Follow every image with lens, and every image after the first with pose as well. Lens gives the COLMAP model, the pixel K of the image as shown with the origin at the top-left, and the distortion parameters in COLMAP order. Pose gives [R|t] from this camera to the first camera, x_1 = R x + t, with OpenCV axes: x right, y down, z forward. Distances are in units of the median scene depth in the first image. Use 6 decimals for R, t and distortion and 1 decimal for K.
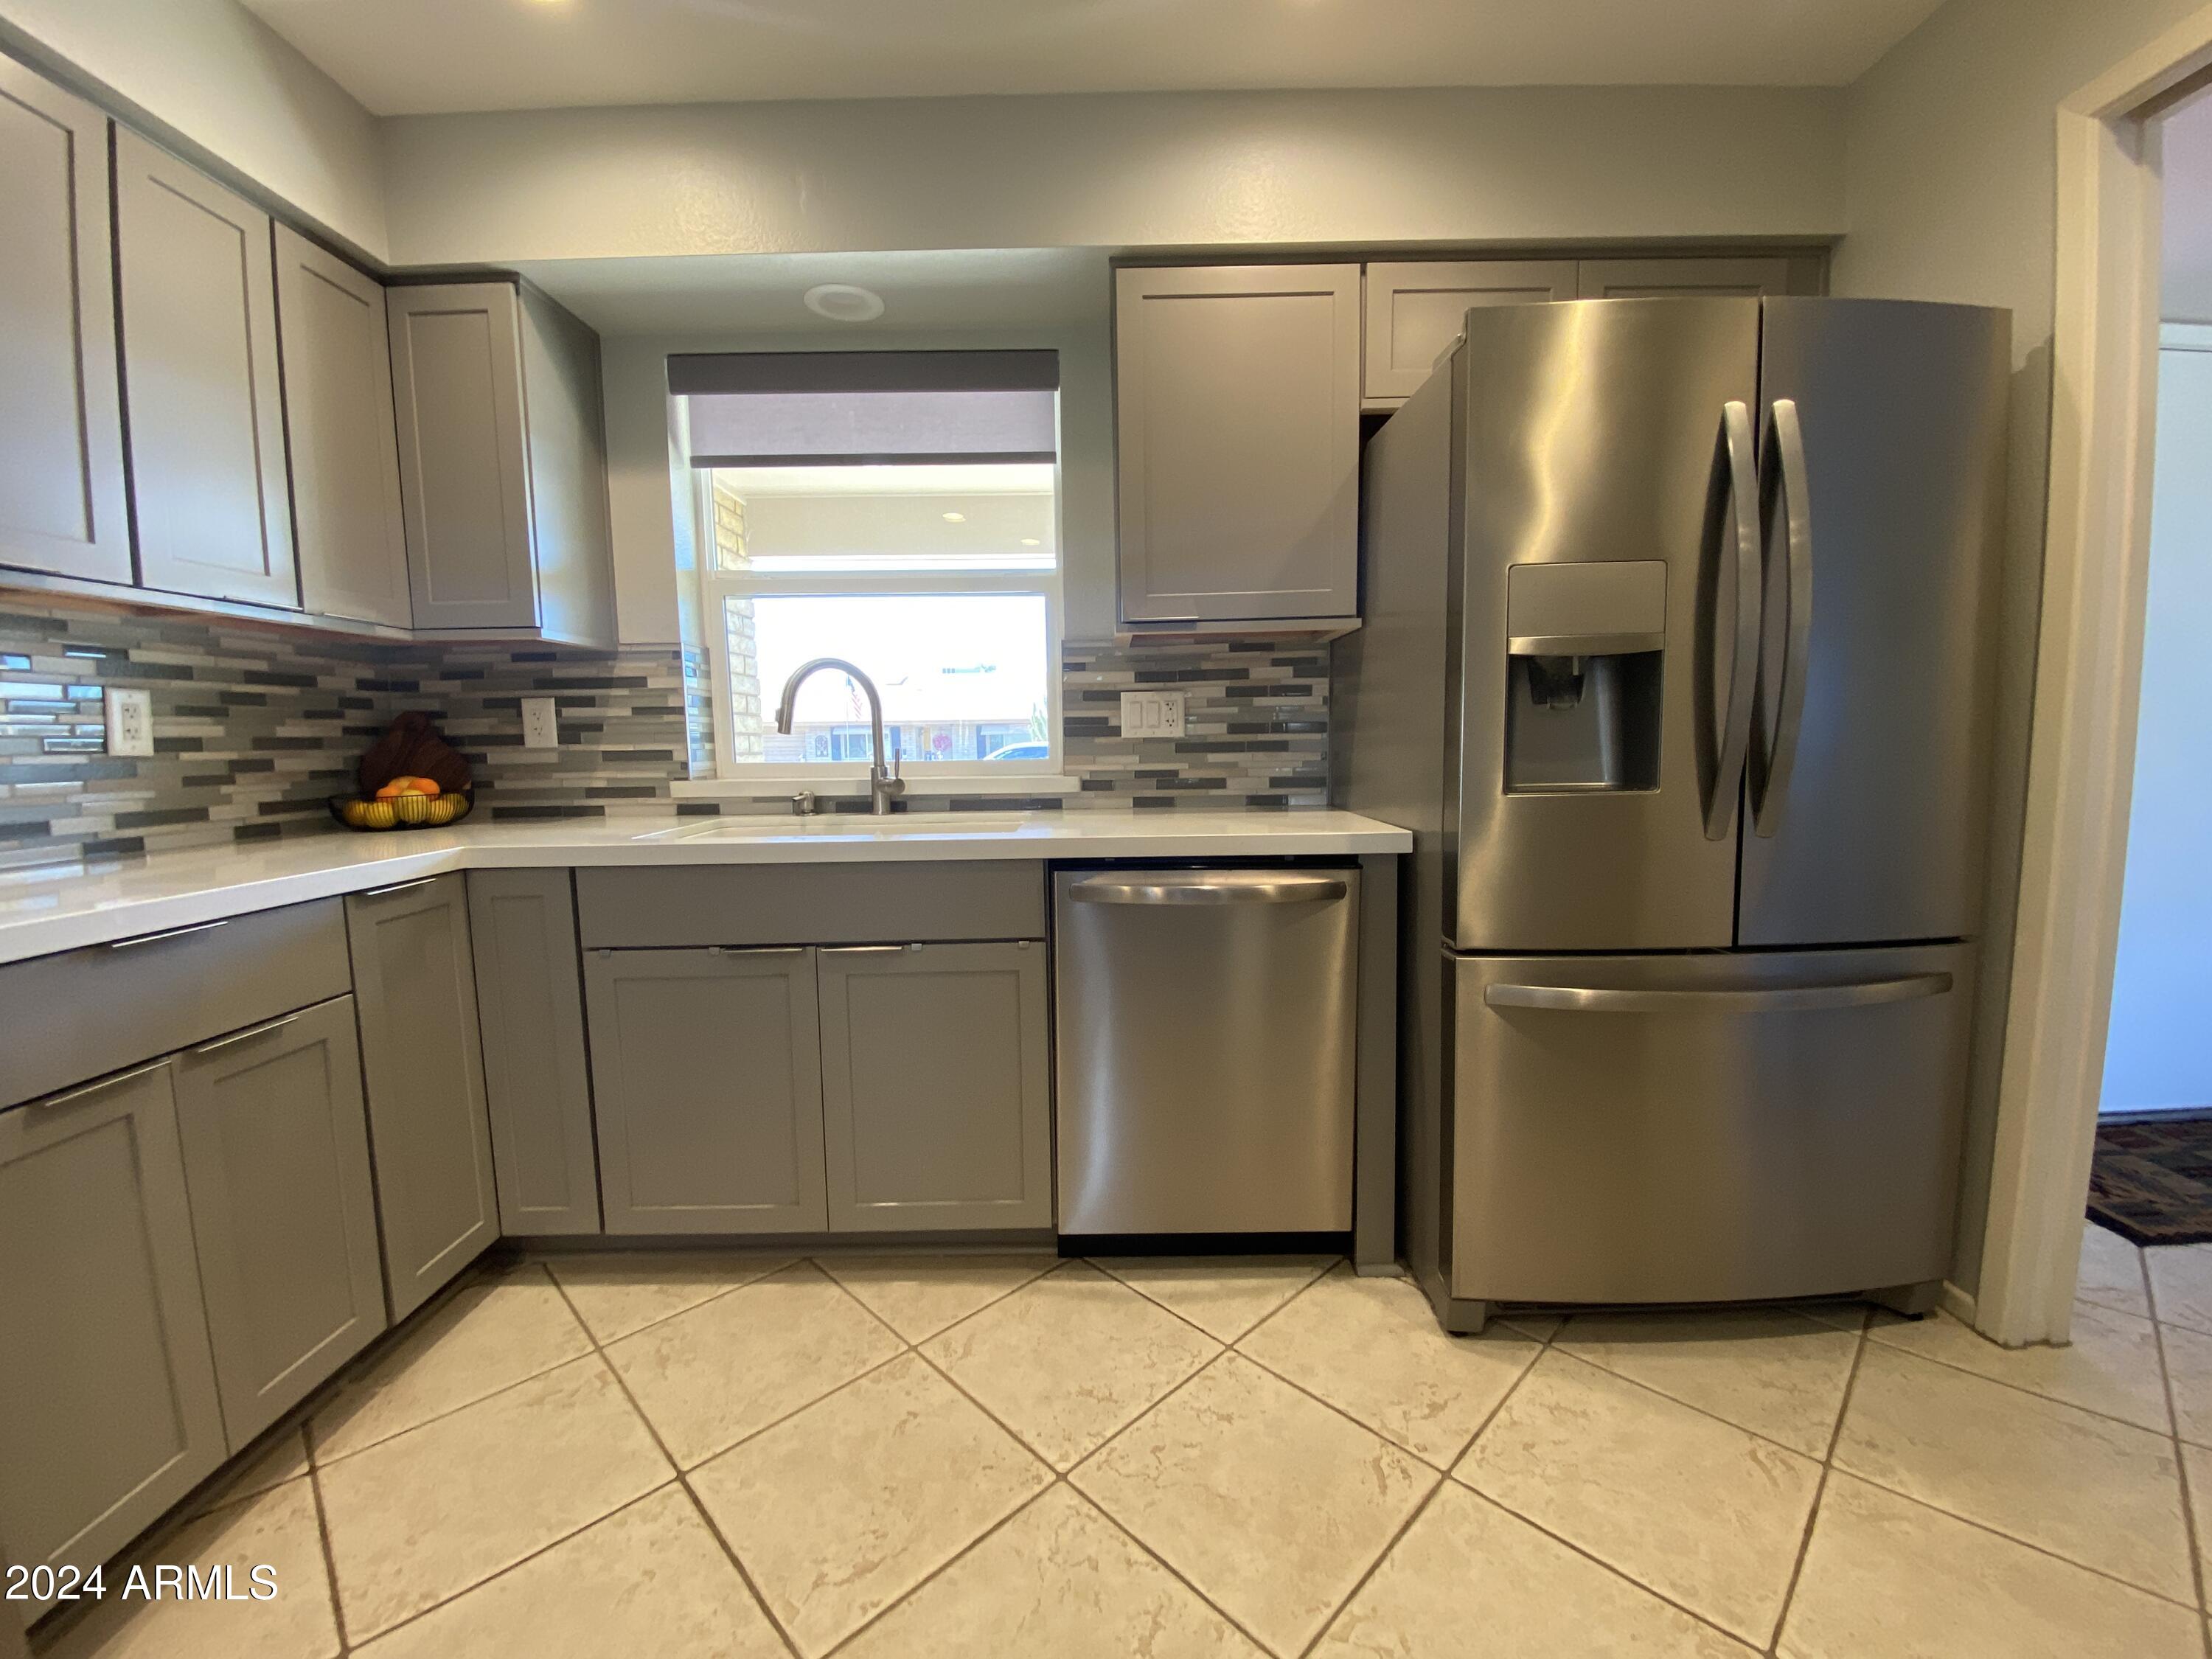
lens RADIAL K [[893.0, 0, 1120.3], [0, 893.0, 822.4], [0, 0, 1]] dist [-0.005428, -0.005808]
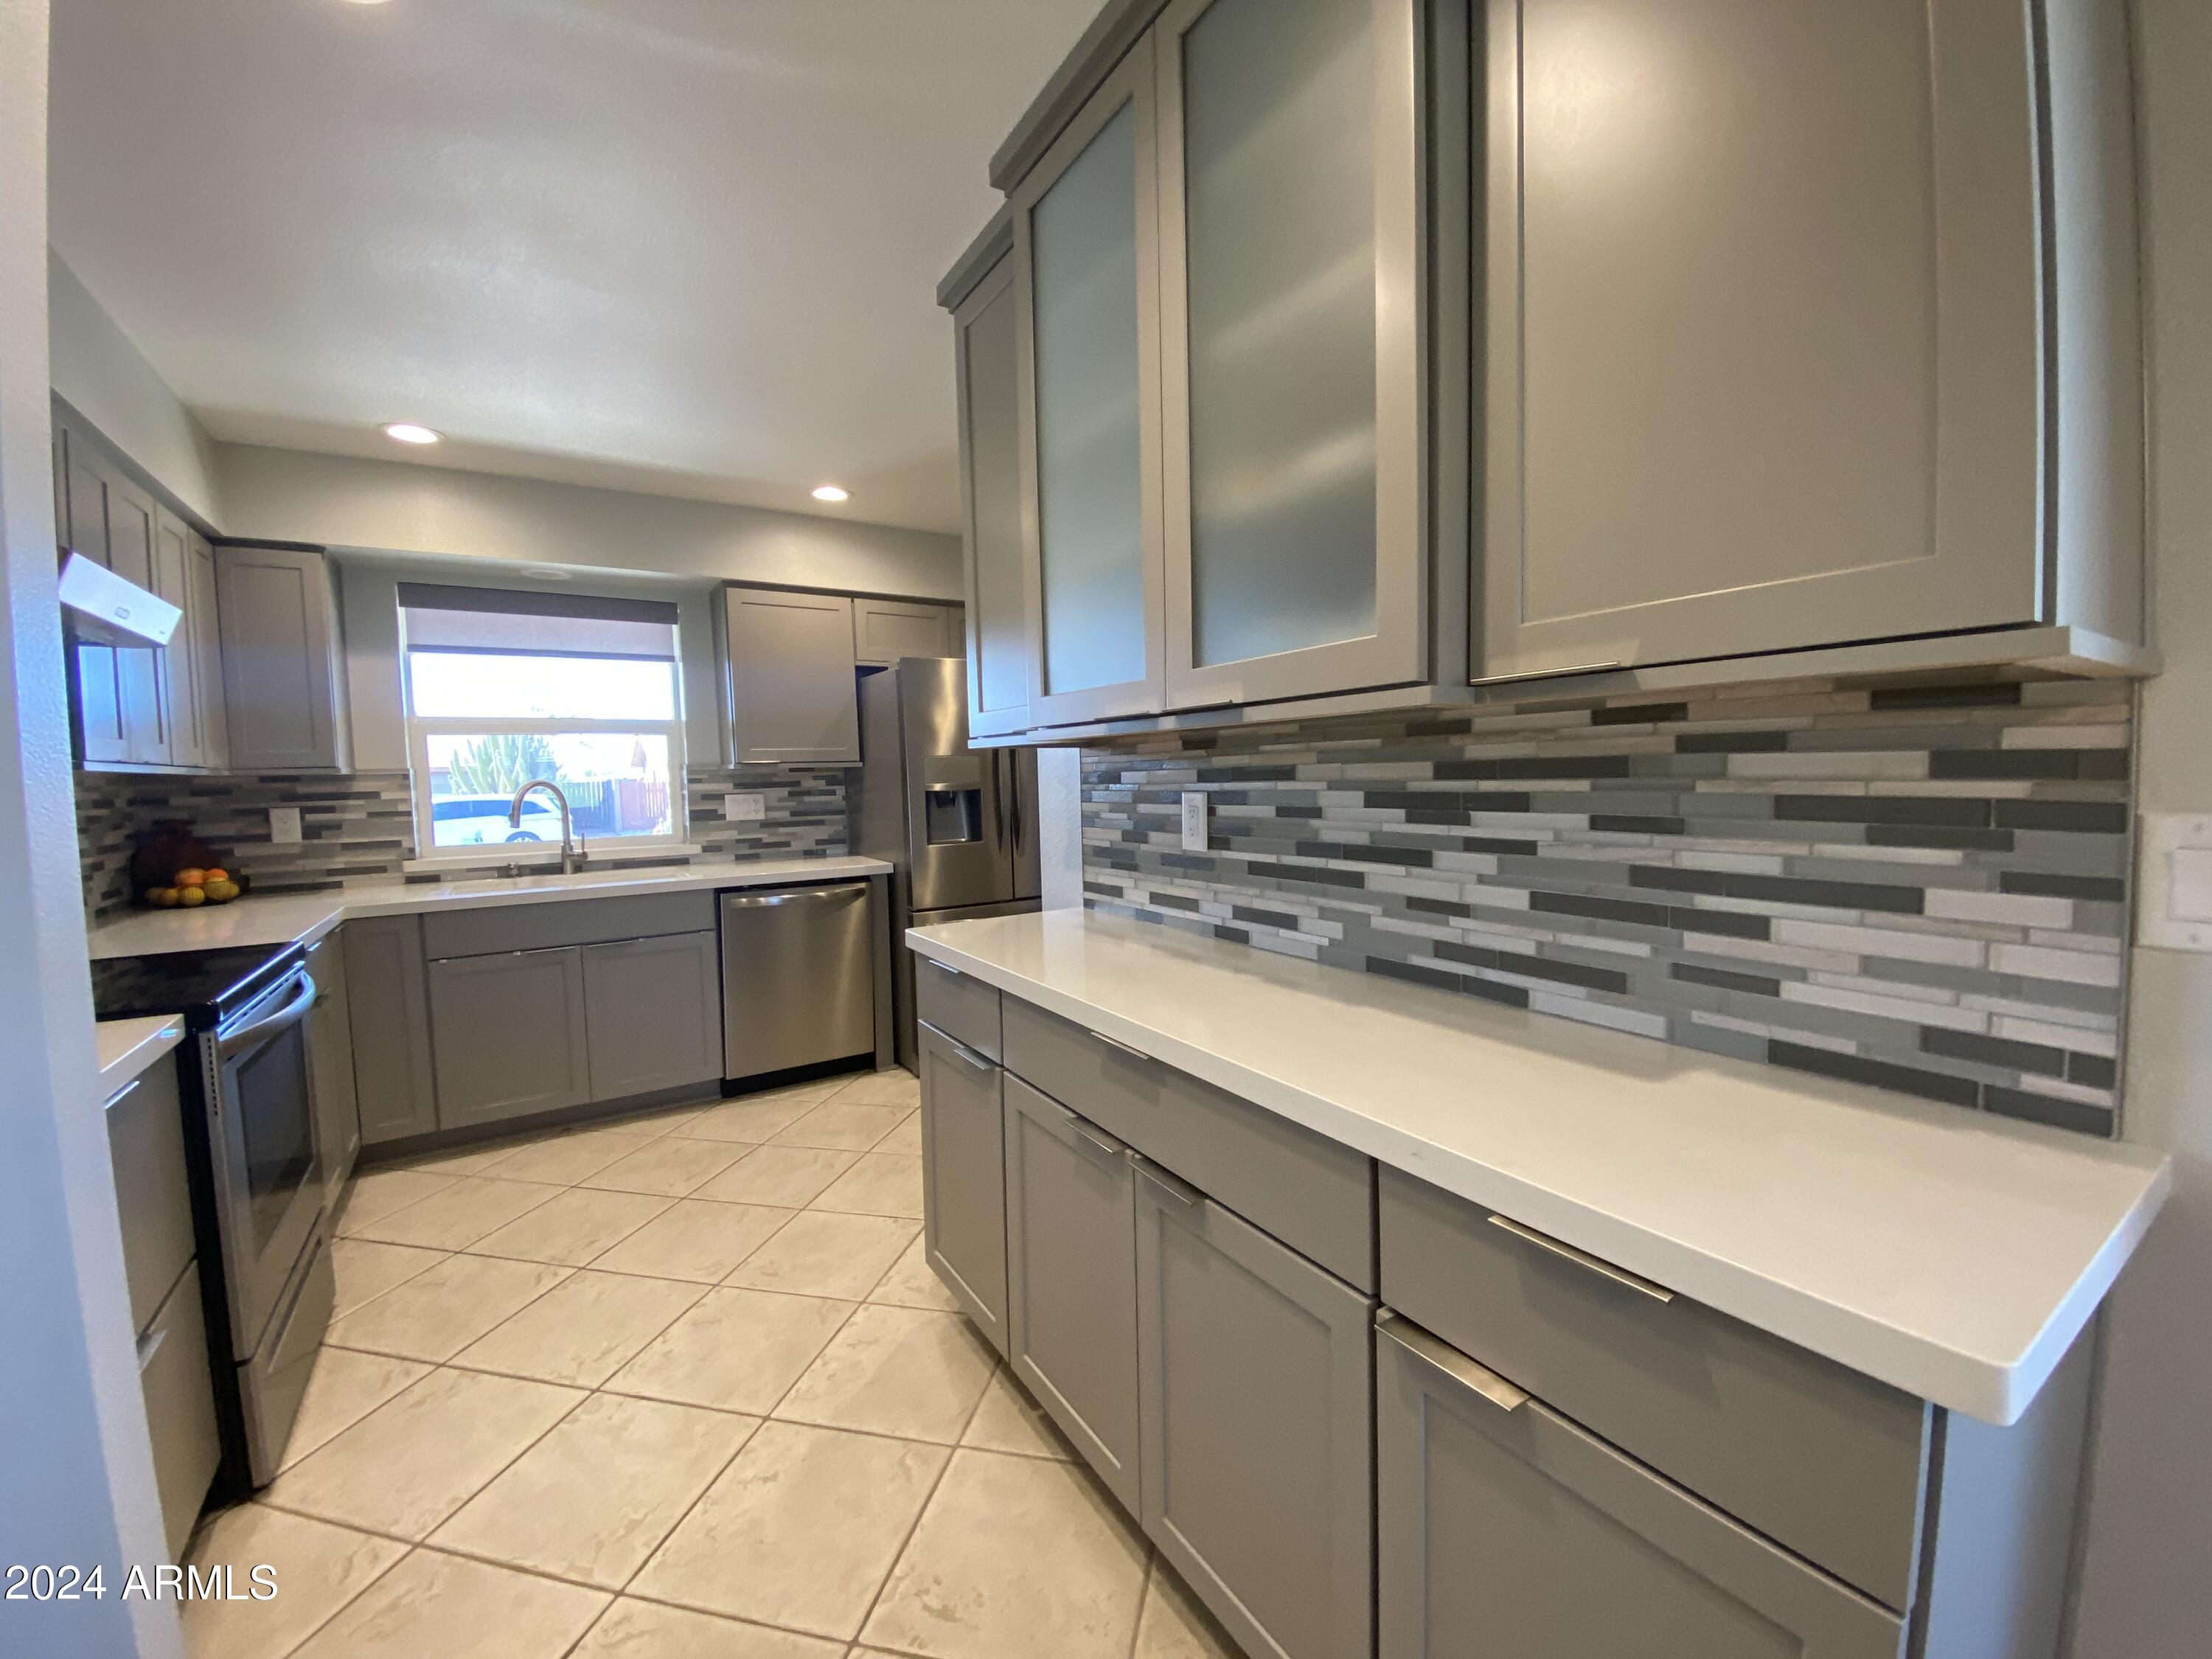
lens RADIAL K [[893.0, 0, 1119.8], [0, 893.0, 822.9], [0, 0, 1]] dist [-0.005428, -0.005808]
pose [[0.842236, -0.037468, 0.537806, -0.293038], [0.060560, 0.997843, -0.025322, 0.000214], [-0.535697, 0.053897, 0.842689, -0.897914]]
